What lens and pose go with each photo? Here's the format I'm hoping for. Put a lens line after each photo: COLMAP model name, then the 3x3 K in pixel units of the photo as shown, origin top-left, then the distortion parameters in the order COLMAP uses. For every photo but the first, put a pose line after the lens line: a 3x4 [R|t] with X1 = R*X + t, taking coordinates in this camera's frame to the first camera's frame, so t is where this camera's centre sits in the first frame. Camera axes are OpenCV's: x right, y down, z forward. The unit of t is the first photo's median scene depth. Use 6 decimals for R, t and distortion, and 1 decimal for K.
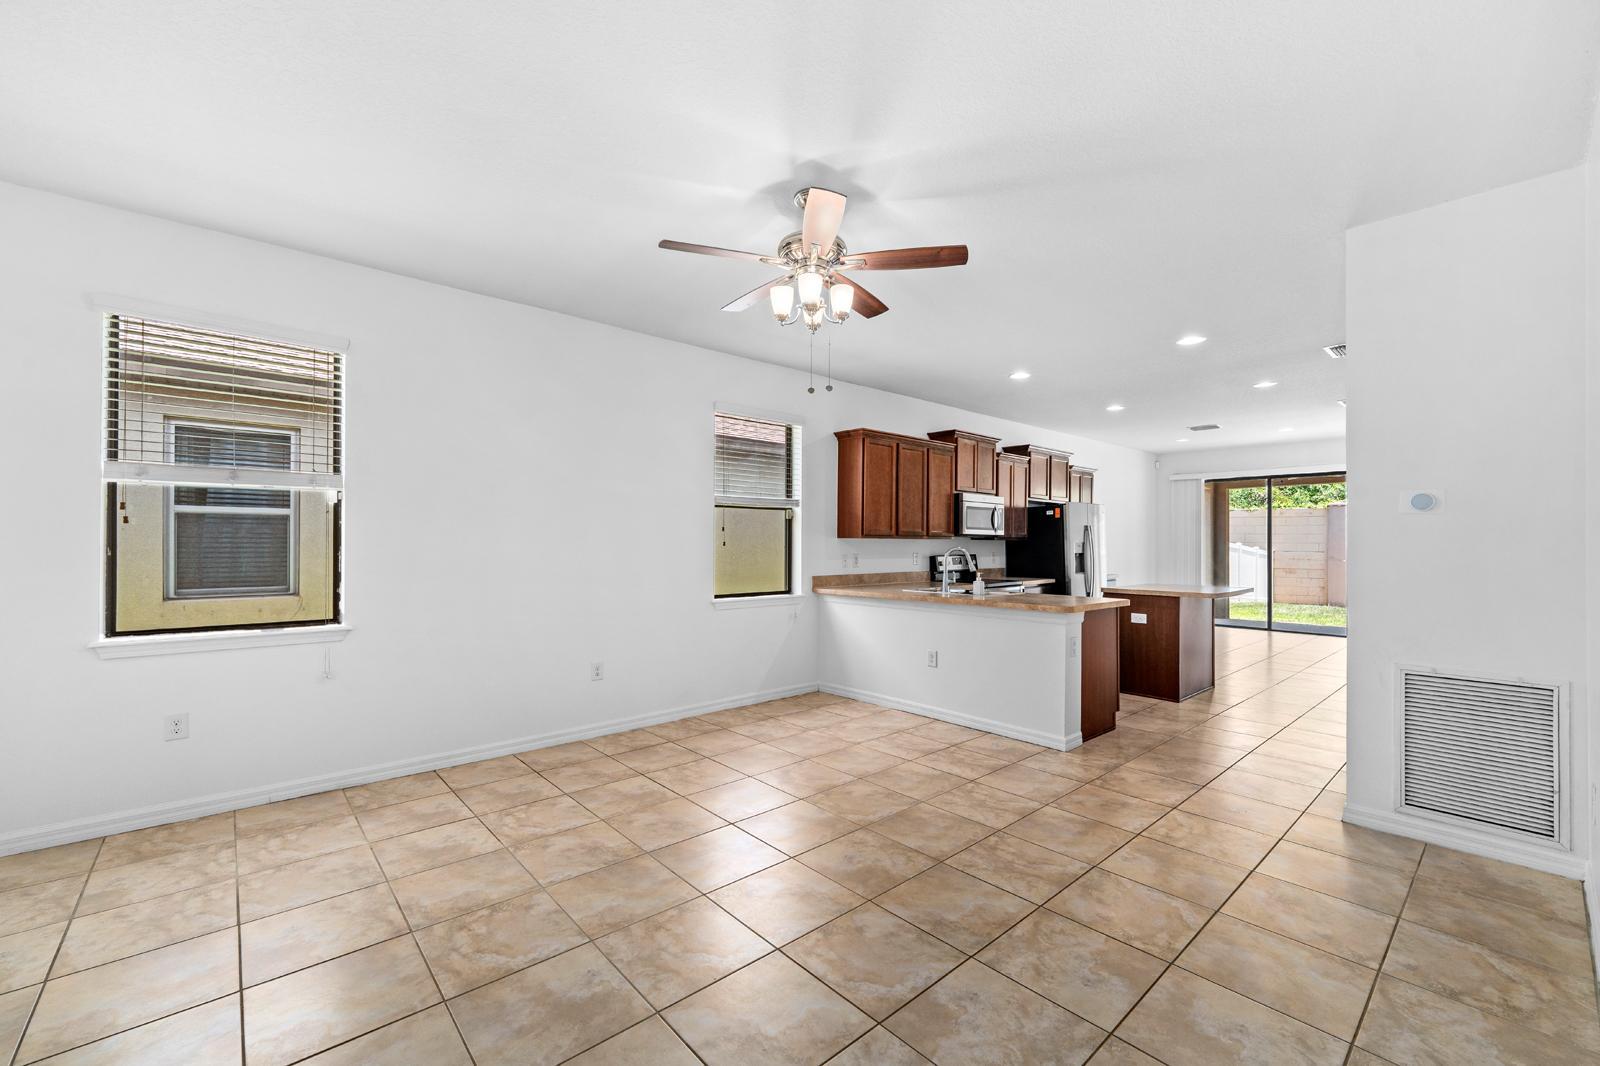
lens RADIAL K [[651.7, 0, 800.4], [0, 651.7, 540.9], [0, 0, 1]] dist [-0.001174, 0.000187]
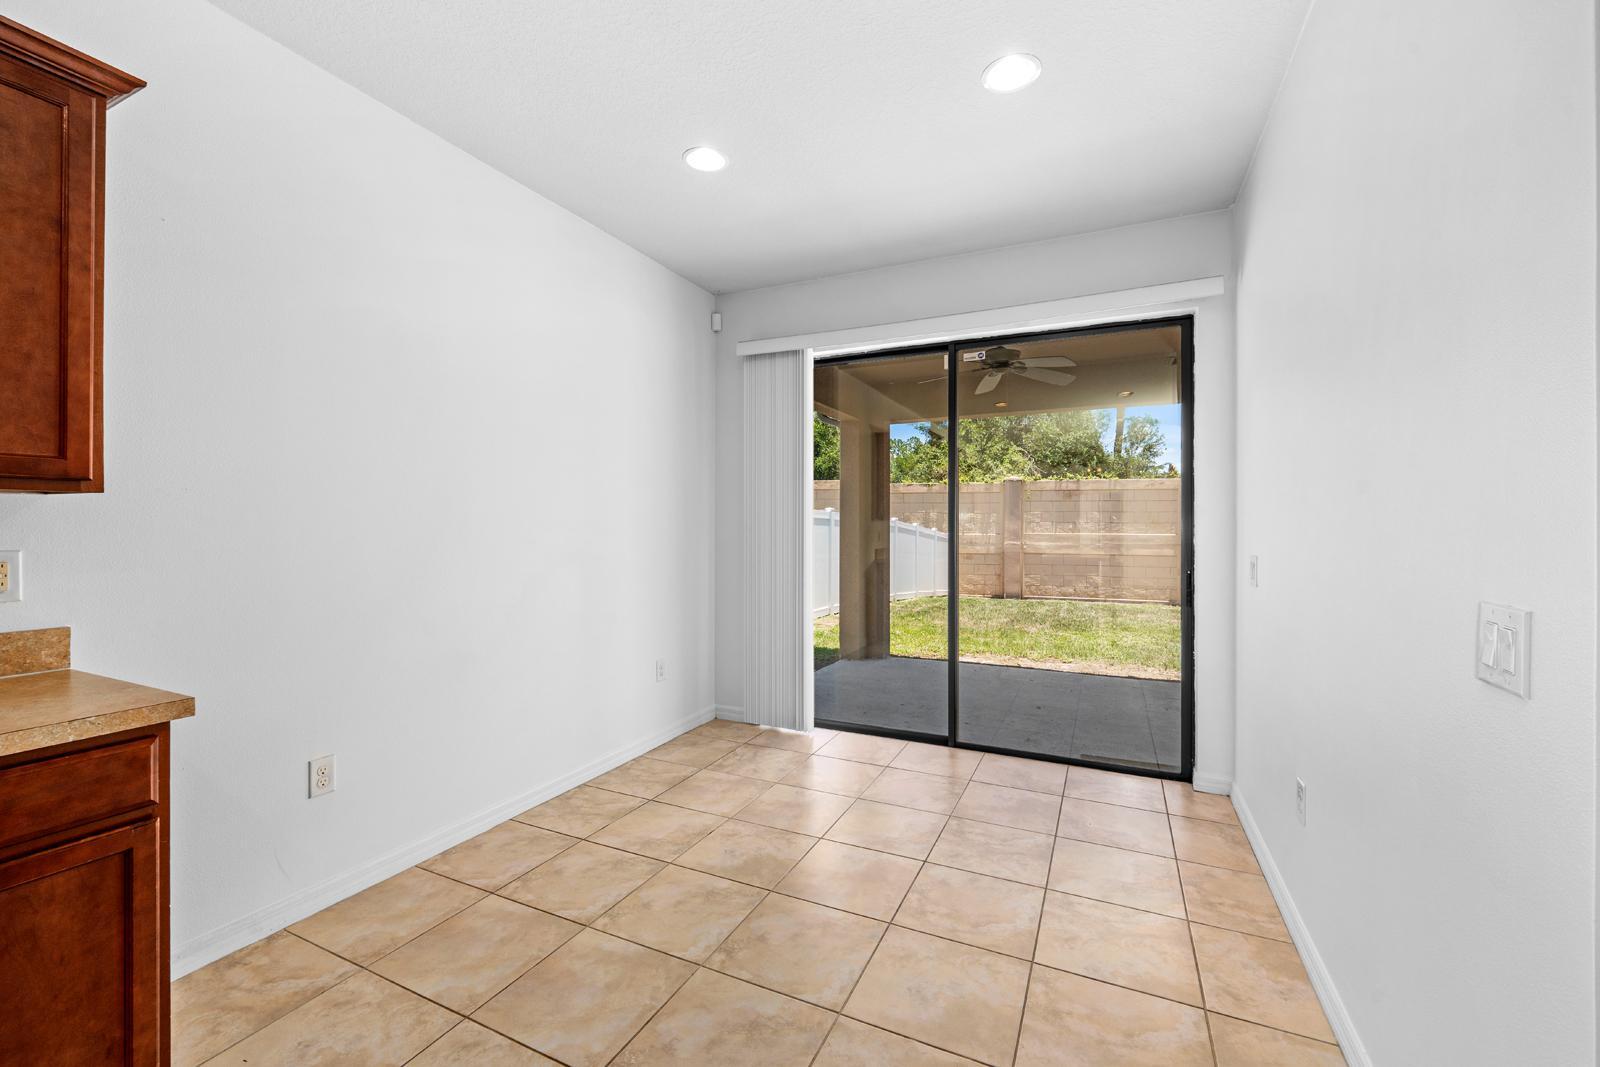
lens RADIAL K [[651.7, 0, 800.2], [0, 651.7, 524.7], [0, 0, 1]] dist [-0.001174, 0.000187]
pose [[0.920003, 0.000229, 0.391911, 1.023982], [-0.001230, 0.999997, 0.002302, 0.014488], [-0.391909, -0.002600, 0.920000, 1.434737]]
